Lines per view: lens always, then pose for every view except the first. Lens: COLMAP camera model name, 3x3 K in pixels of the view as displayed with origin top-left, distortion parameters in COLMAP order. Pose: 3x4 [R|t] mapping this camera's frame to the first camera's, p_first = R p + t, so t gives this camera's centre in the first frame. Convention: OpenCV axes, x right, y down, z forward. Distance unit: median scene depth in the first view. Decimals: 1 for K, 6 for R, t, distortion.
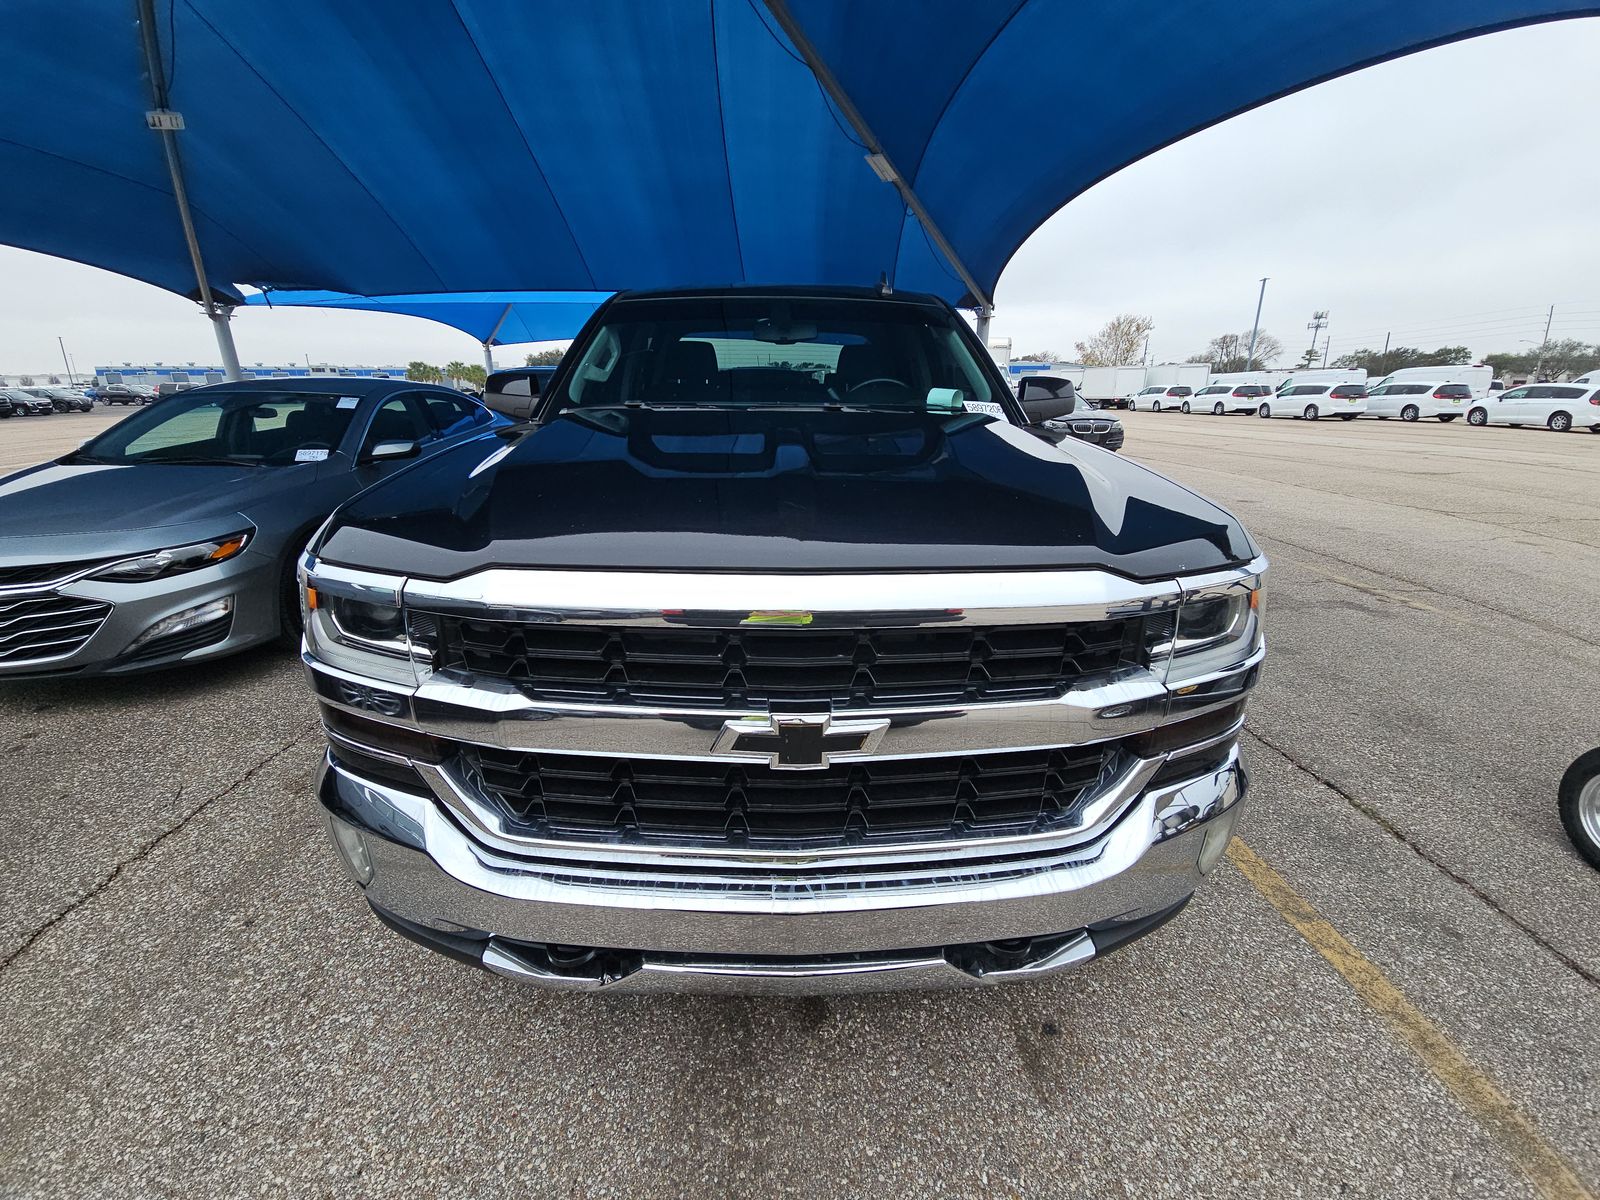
lens RADIAL K [[648.0, 0, 800.0], [0, 648.0, 600.0], [0, 0, 1]] dist [0.016274, -0.014779]
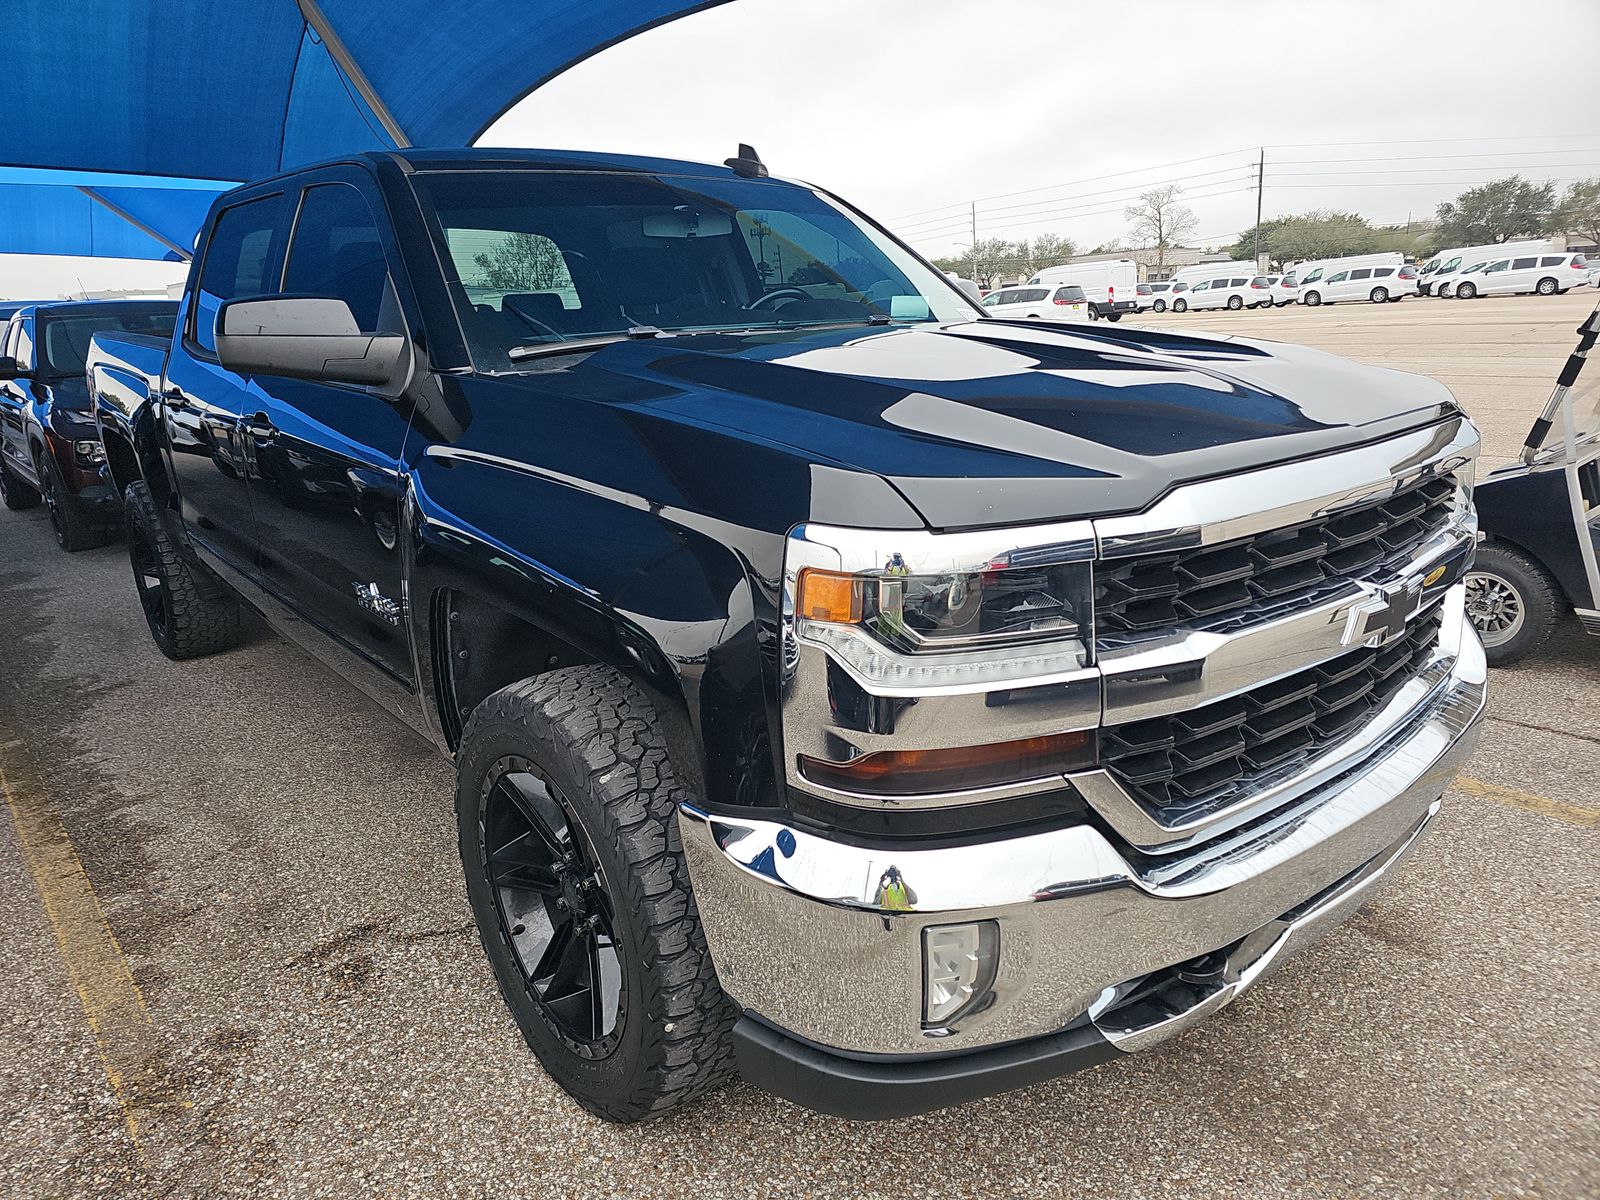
lens RADIAL K [[1052.5, 0, 797.7], [0, 1052.5, 565.3], [0, 0, 1]] dist [0.031892, -0.043762]
pose [[0.781157, -0.180012, 0.597820, -1.134187], [0.229946, 0.973175, -0.007428, -0.036936], [-0.580446, 0.143269, 0.801596, 0.135675]]
